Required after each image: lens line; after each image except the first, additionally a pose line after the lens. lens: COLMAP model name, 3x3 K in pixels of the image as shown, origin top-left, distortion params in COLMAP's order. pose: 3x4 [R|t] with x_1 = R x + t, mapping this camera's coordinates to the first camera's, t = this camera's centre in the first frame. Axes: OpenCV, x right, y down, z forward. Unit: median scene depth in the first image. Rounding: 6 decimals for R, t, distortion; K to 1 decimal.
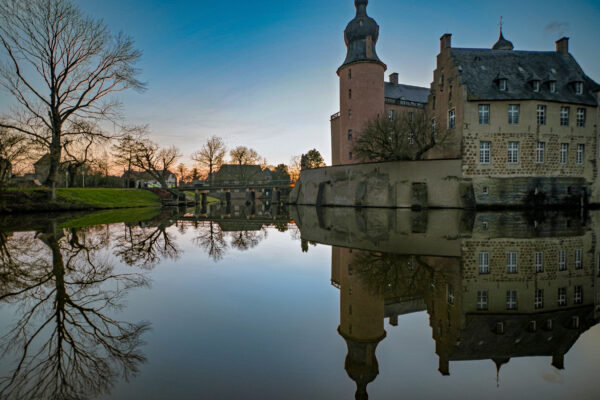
lens RADIAL K [[305.9, 0, 300.0], [0, 305.9, 200.0], [0, 0, 1]] dist [0.001969, 0.000068]
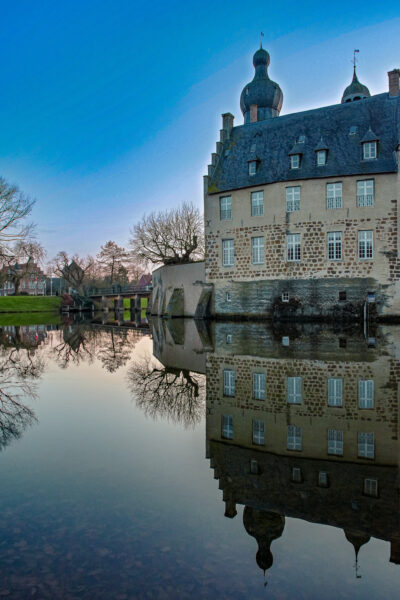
lens RADIAL K [[405.8, 0, 200.0], [0, 405.8, 300.0], [0, 0, 1]] dist [-0.006508, 0.000210]
pose [[0.844660, -0.000355, -0.535303, 1.133710], [-0.008251, 0.999872, -0.013682, -0.007697], [0.535240, 0.015974, 0.844549, 0.016506]]
